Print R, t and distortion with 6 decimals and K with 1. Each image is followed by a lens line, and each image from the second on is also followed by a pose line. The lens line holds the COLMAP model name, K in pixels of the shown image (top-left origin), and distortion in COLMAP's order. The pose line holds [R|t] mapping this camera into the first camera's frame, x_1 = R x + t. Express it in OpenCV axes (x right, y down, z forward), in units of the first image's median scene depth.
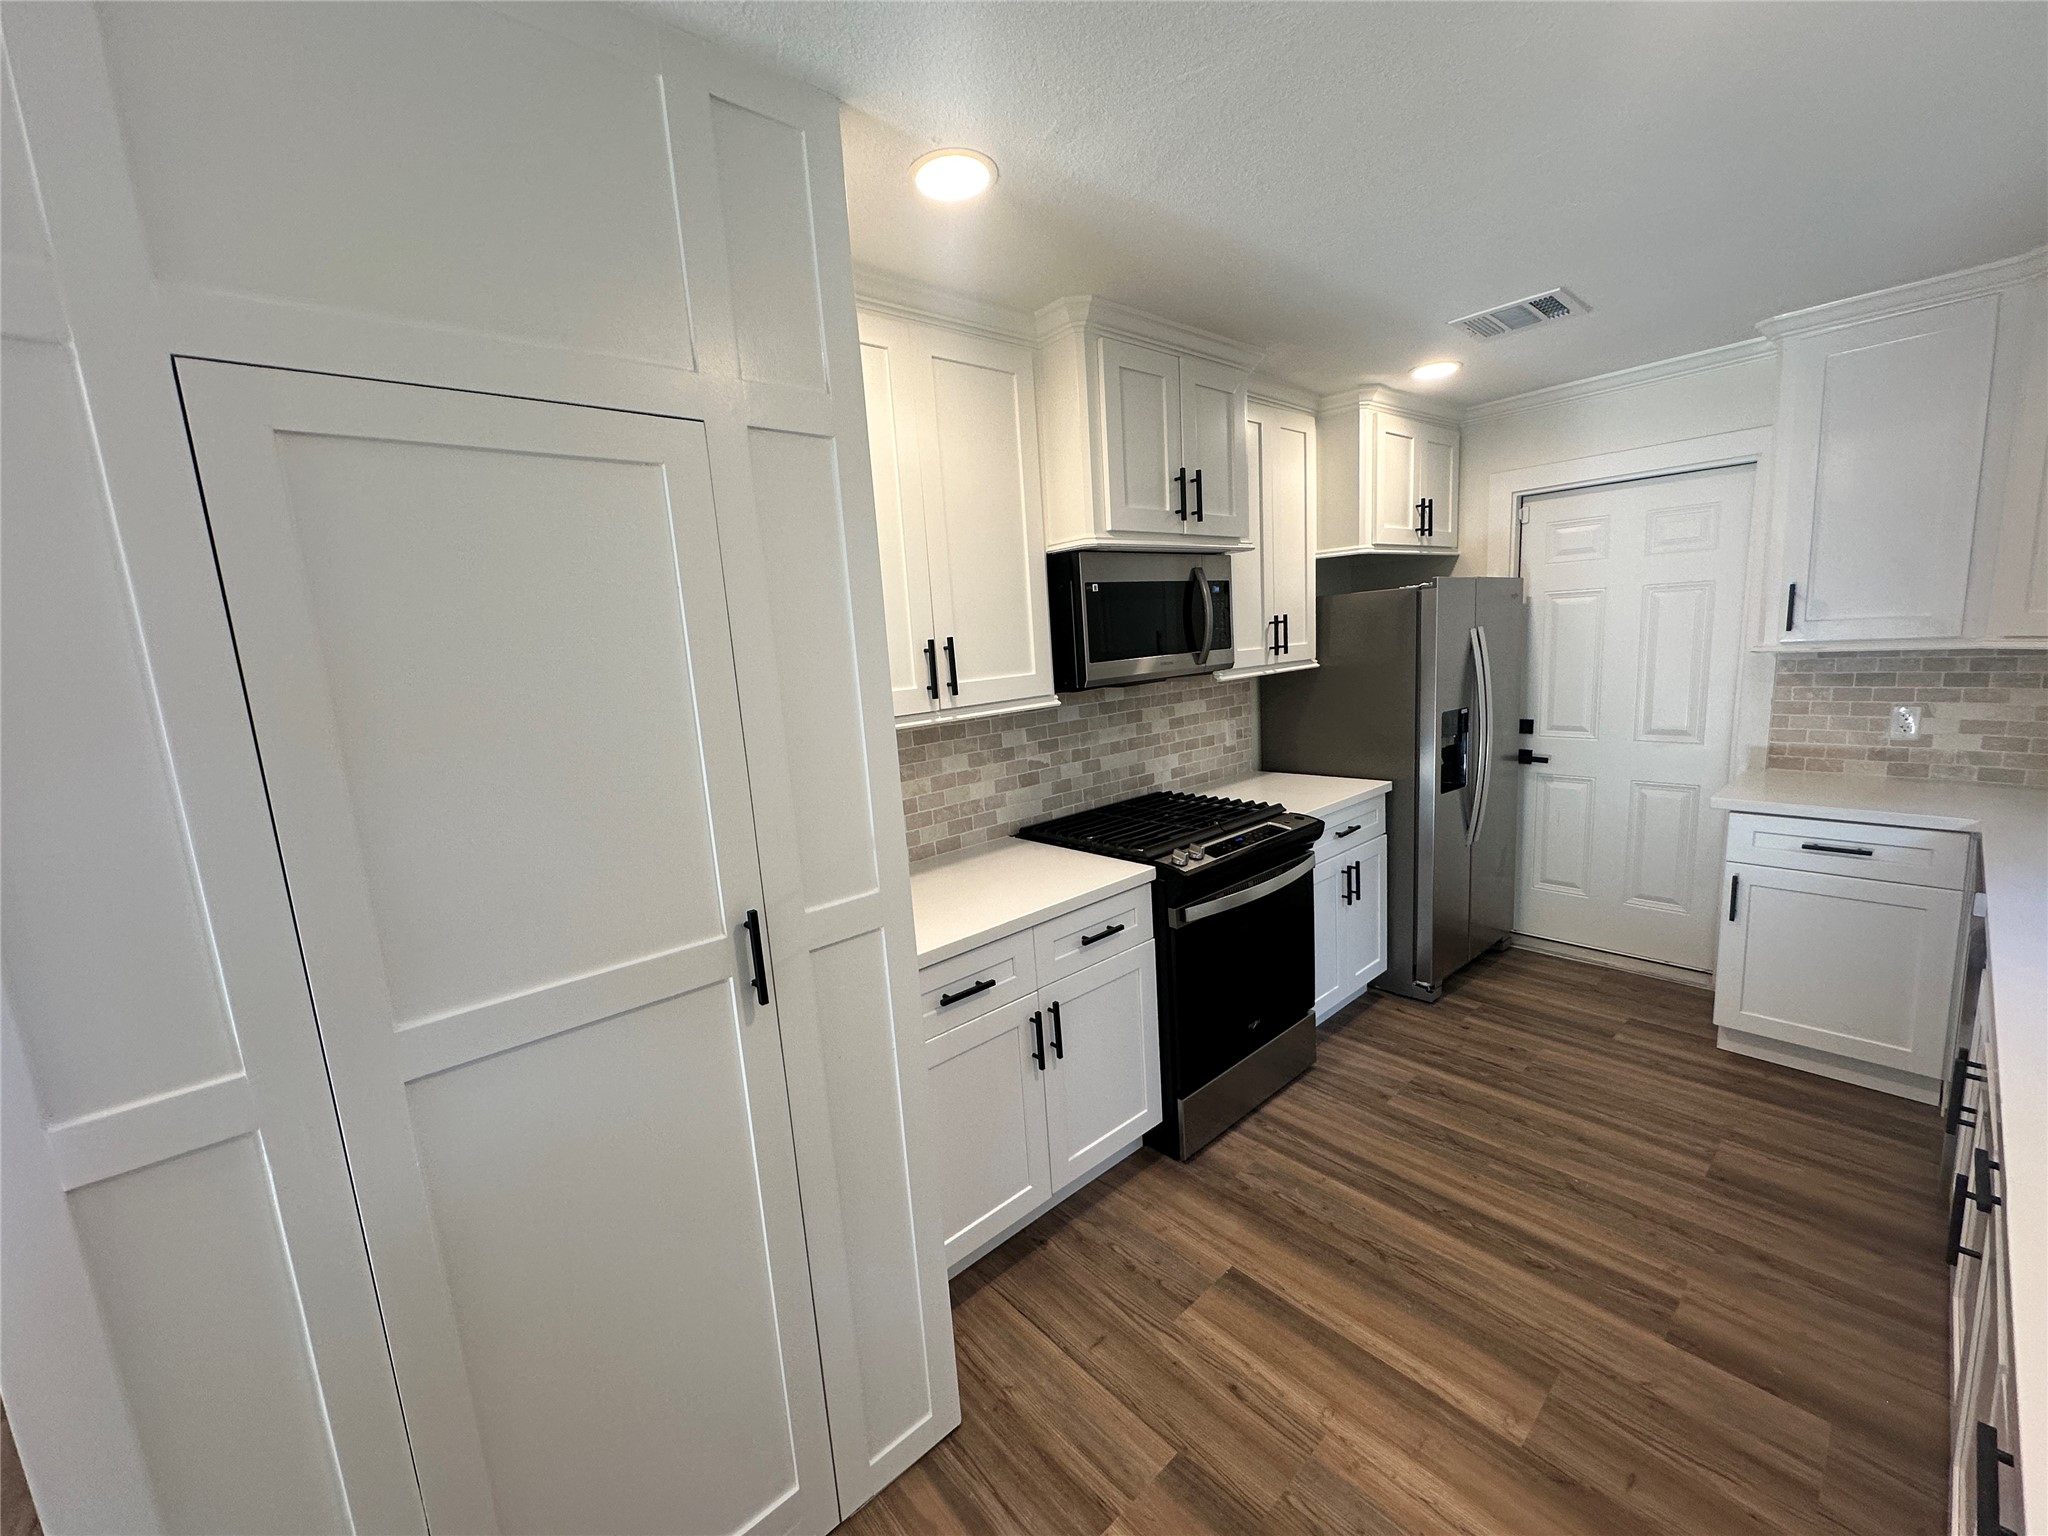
lens RADIAL K [[820.3, 0, 1031.8], [0, 820.3, 763.7], [0, 0, 1]] dist [-0.001854, 0.000015]
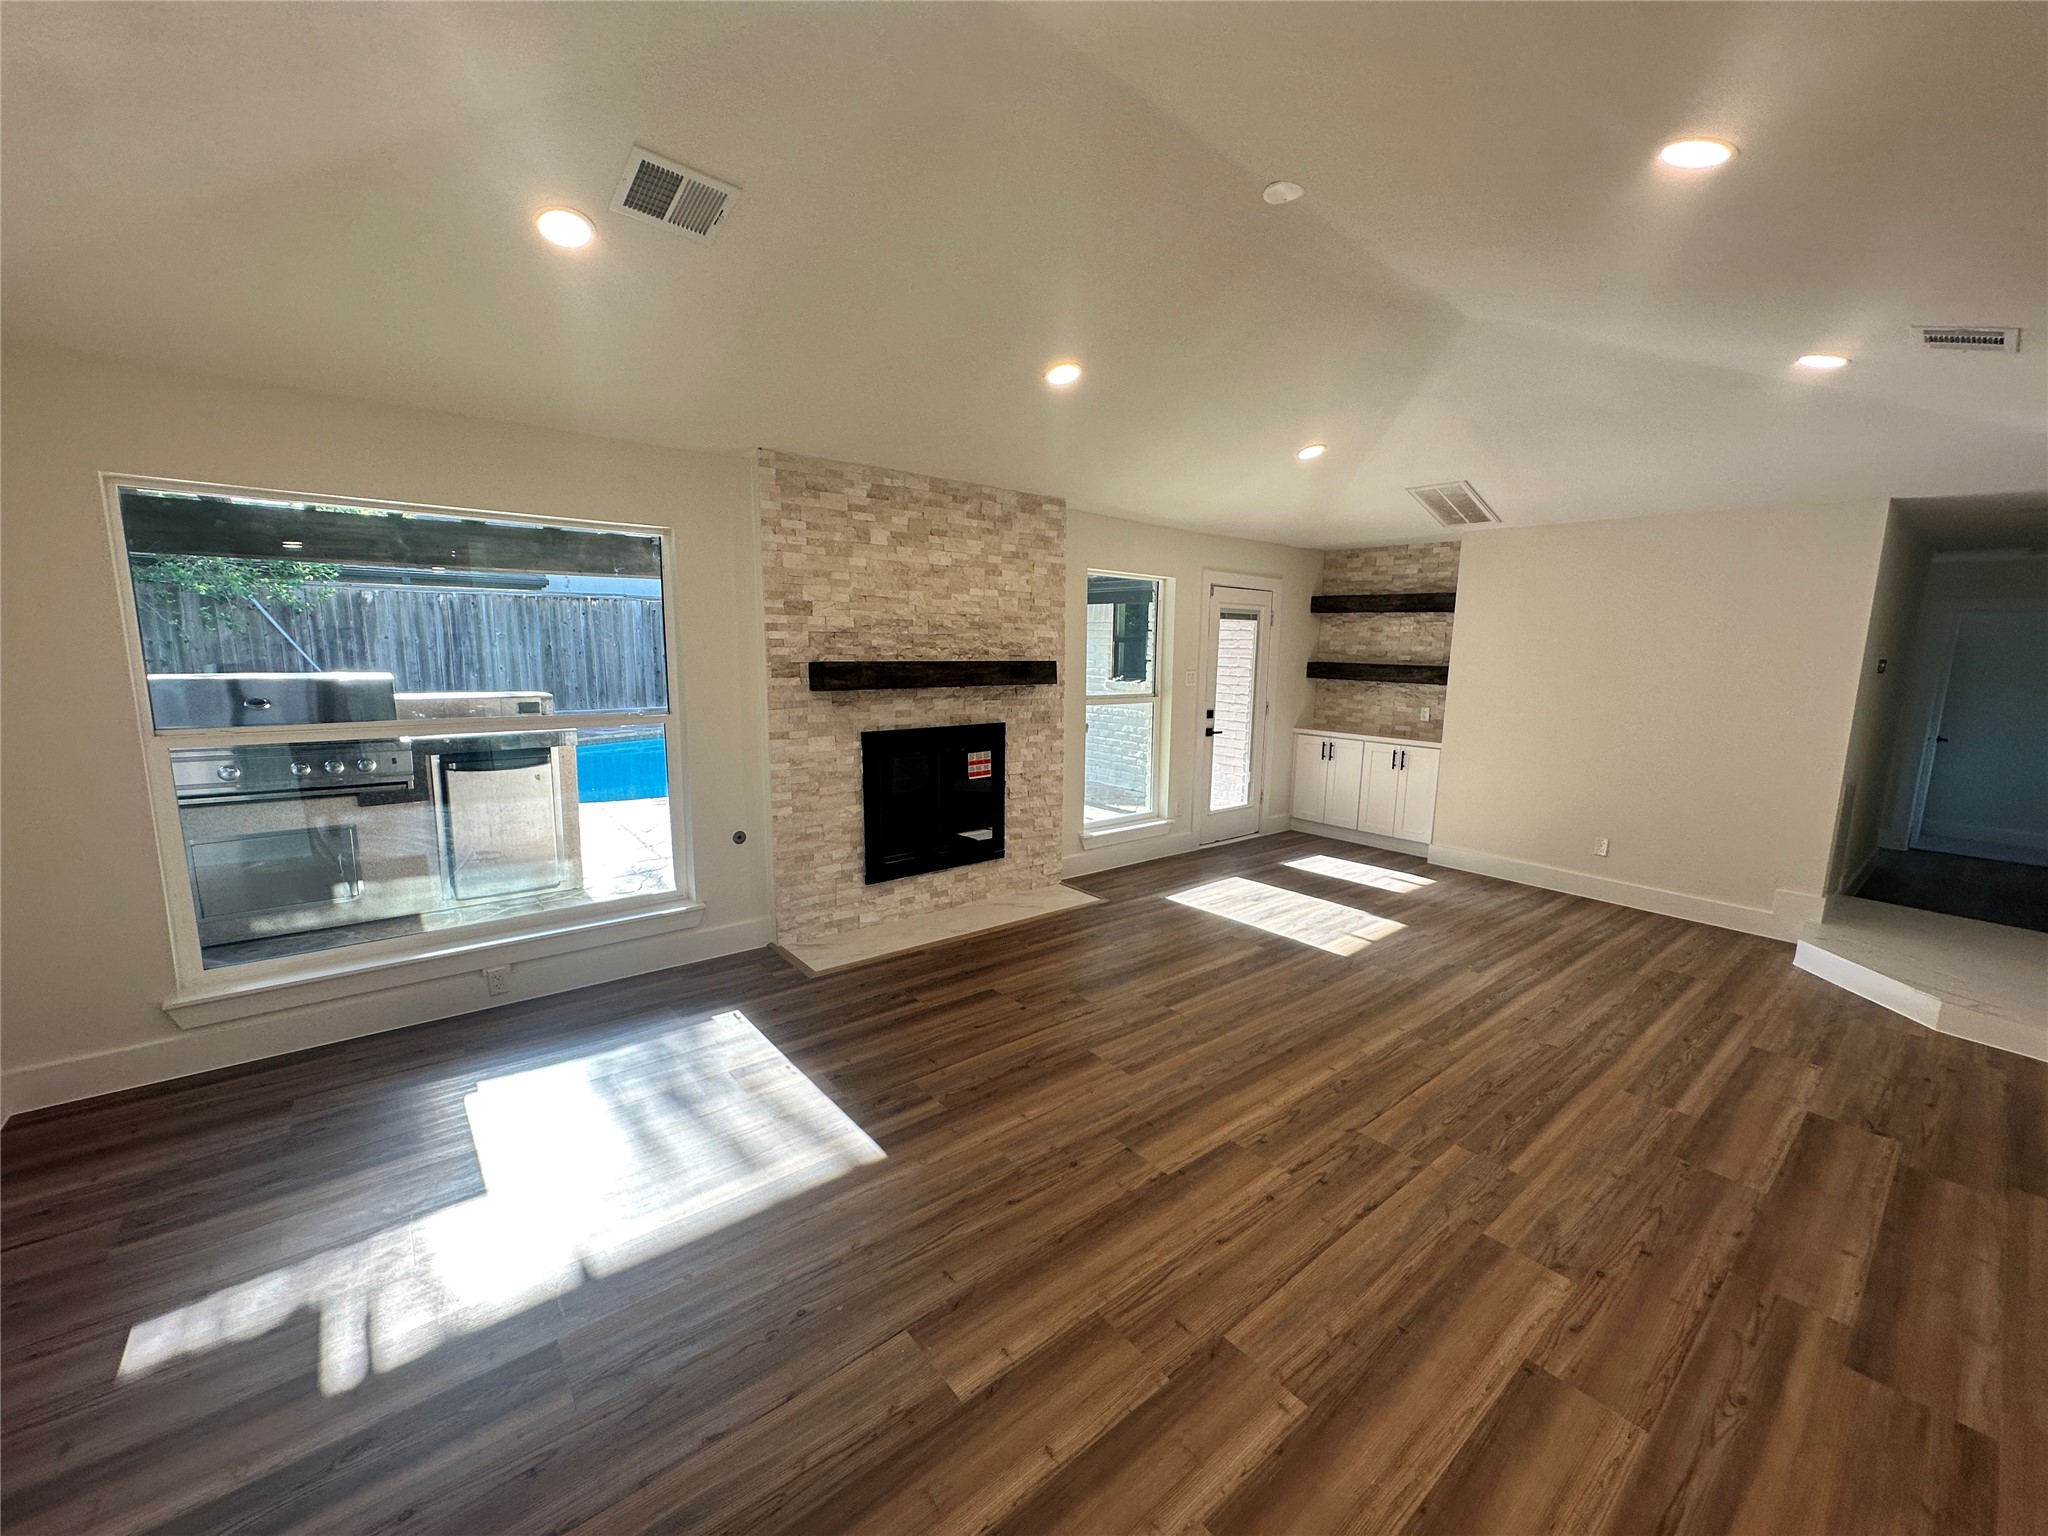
lens RADIAL K [[820.3, 0, 1023.0], [0, 820.3, 780.1], [0, 0, 1]] dist [-0.001854, 0.000015]
pose [[0.042862, -0.090266, 0.994995, -1.110470], [0.145394, 0.985872, 0.083175, -0.107555], [-0.988445, 0.141101, 0.055380, 1.298867]]
